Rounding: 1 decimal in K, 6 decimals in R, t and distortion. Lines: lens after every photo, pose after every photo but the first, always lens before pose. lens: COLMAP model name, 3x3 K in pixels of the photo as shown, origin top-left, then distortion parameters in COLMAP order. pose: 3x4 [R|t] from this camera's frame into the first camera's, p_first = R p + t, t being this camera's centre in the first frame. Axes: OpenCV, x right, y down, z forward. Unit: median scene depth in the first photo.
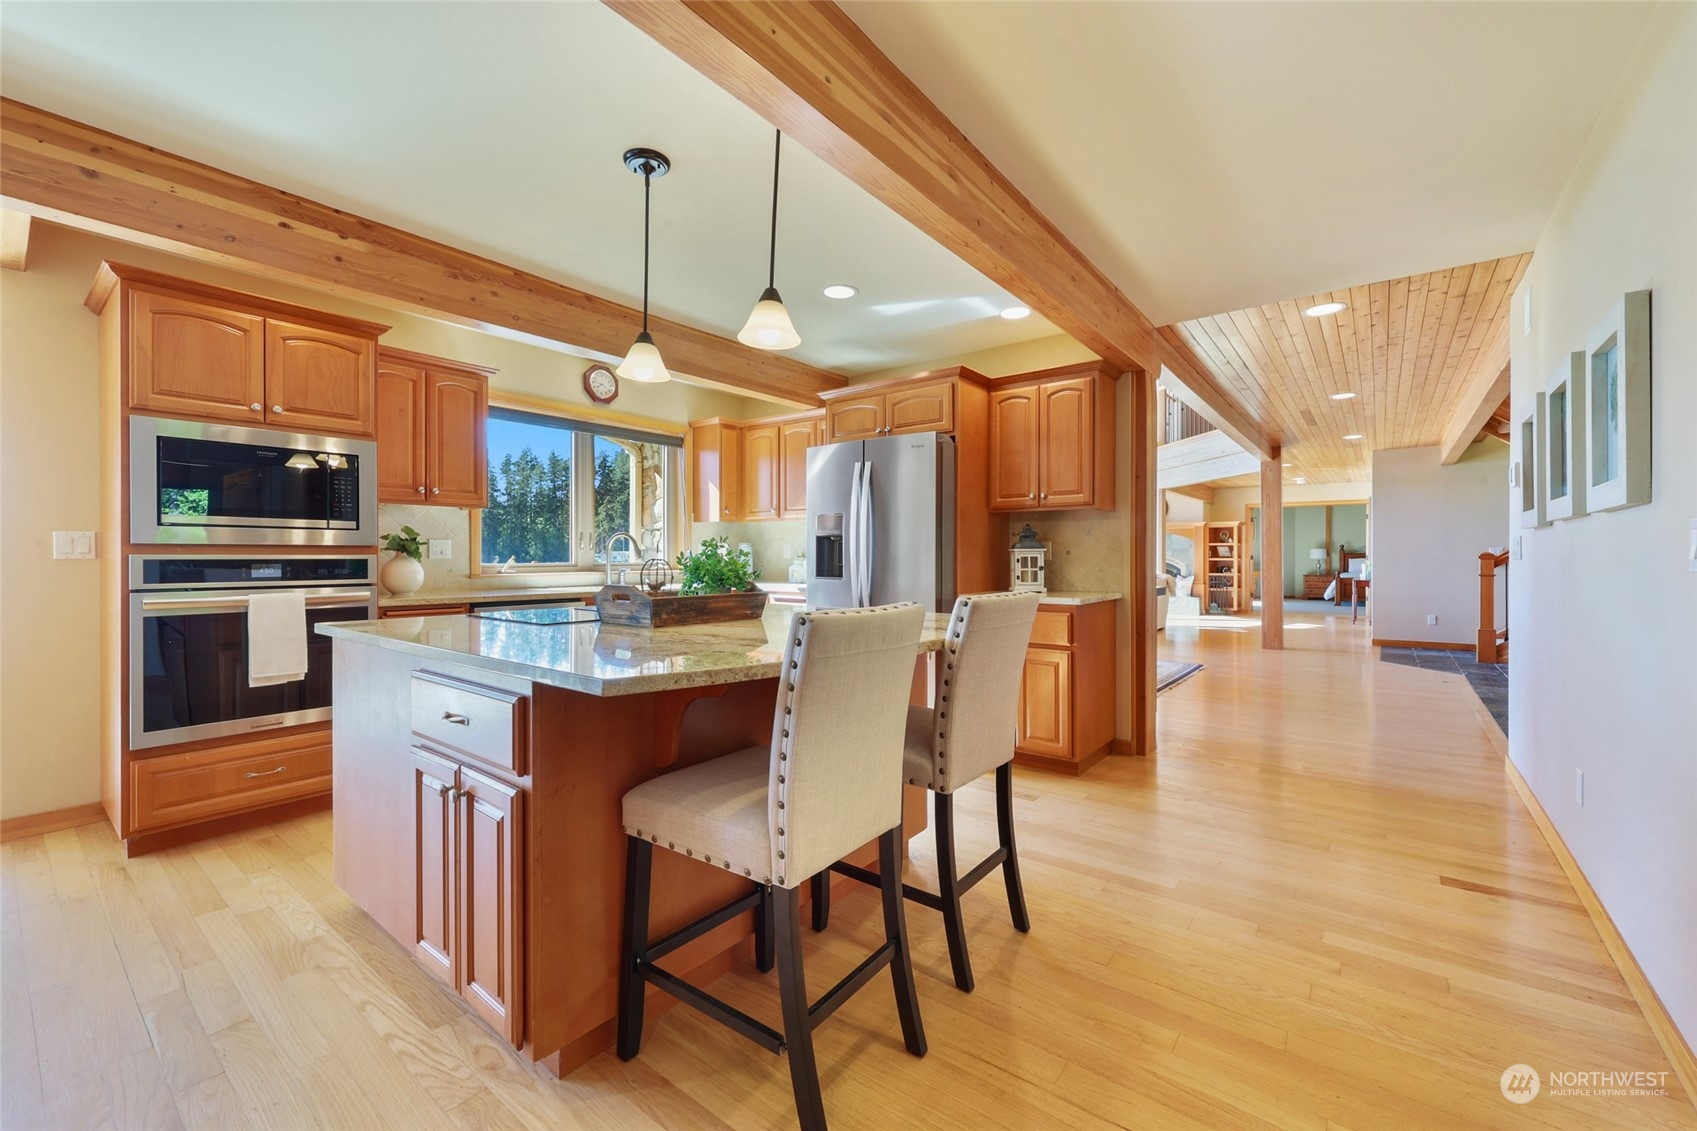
lens RADIAL K [[695.1, 0, 839.0], [0, 695.1, 556.0], [0, 0, 1]] dist [0.001643, 0.000437]
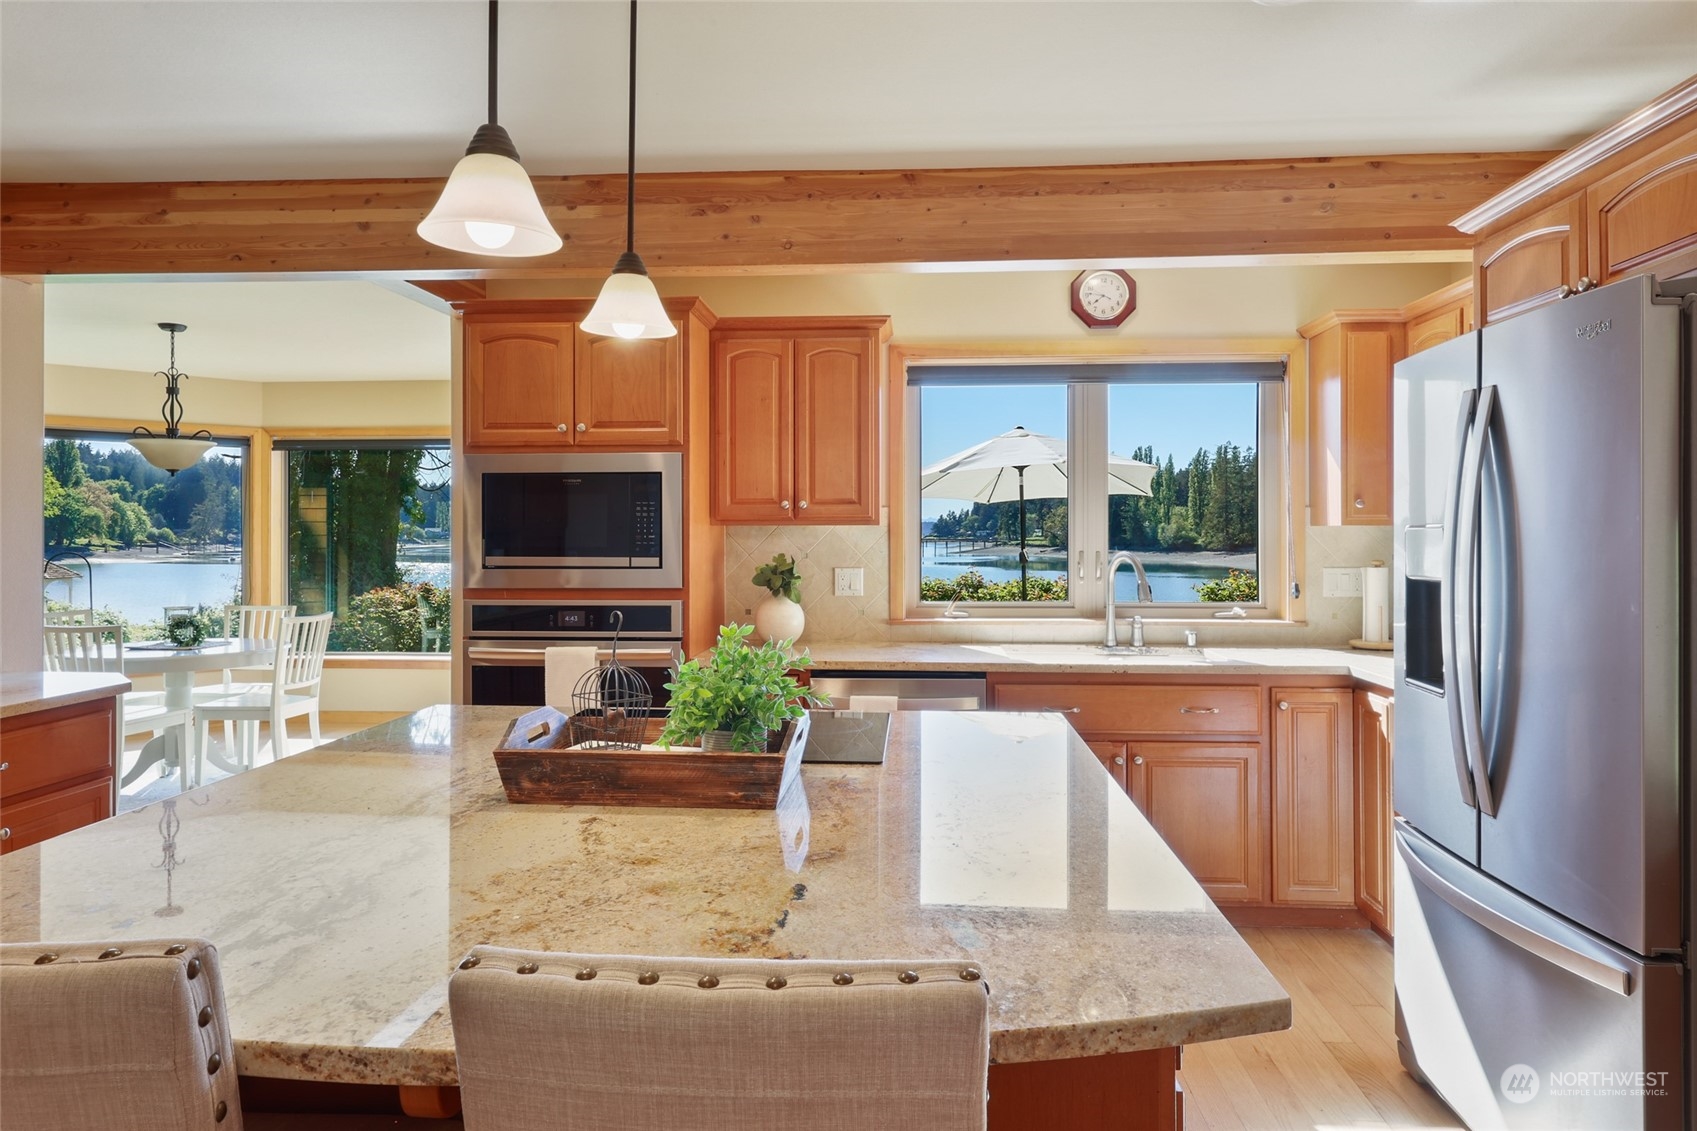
lens RADIAL K [[1037.7, 0, 875.3], [0, 1037.7, 531.4], [0, 0, 1]] dist [0.004548, -0.000778]
pose [[0.562122, -0.001774, -0.827052, 0.344478], [0.002329, 0.999997, -0.000562, -0.066144], [0.827051, -0.001611, 0.562125, 0.465400]]
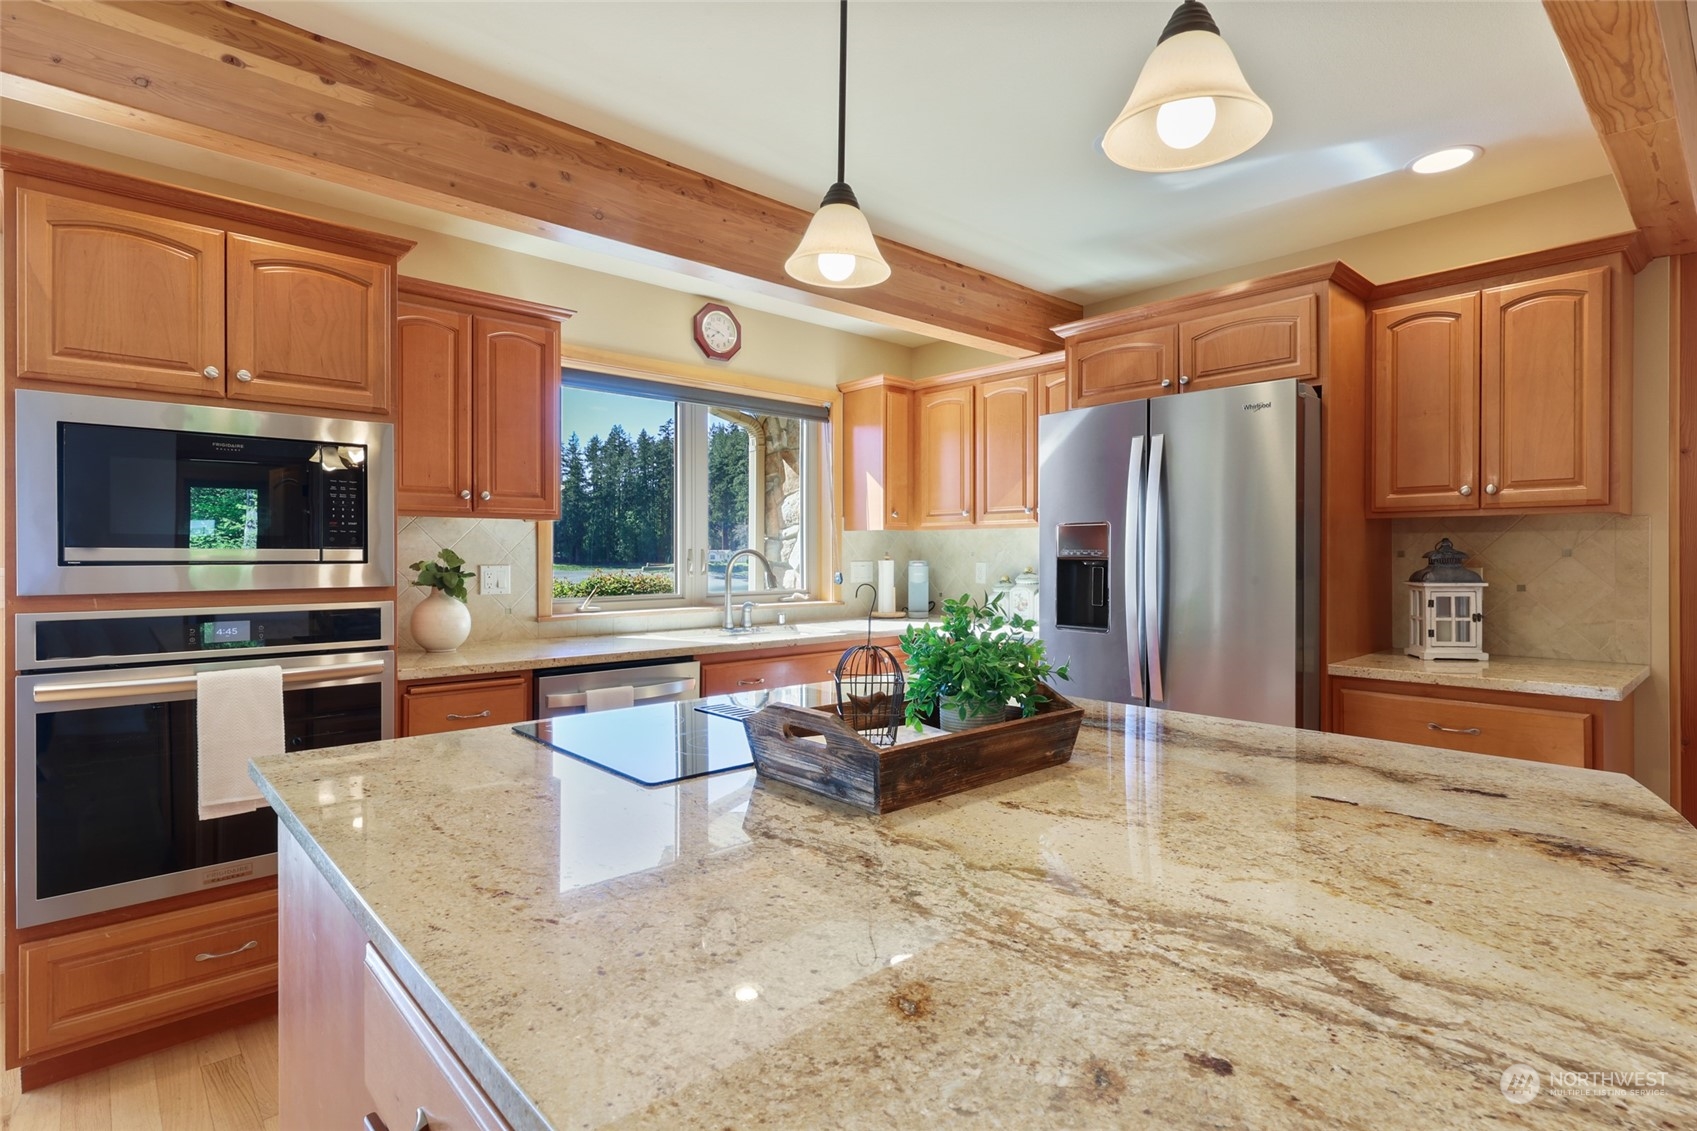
lens RADIAL K [[833.7, 0, 822.9], [0, 833.7, 553.9], [0, 0, 1]] dist [0.001518, 0.000823]
pose [[0.984317, 0.000190, -0.176406, -0.124691], [0.000108, 0.999999, 0.001679, -0.039760], [0.176406, -0.001671, 0.984316, 0.276129]]
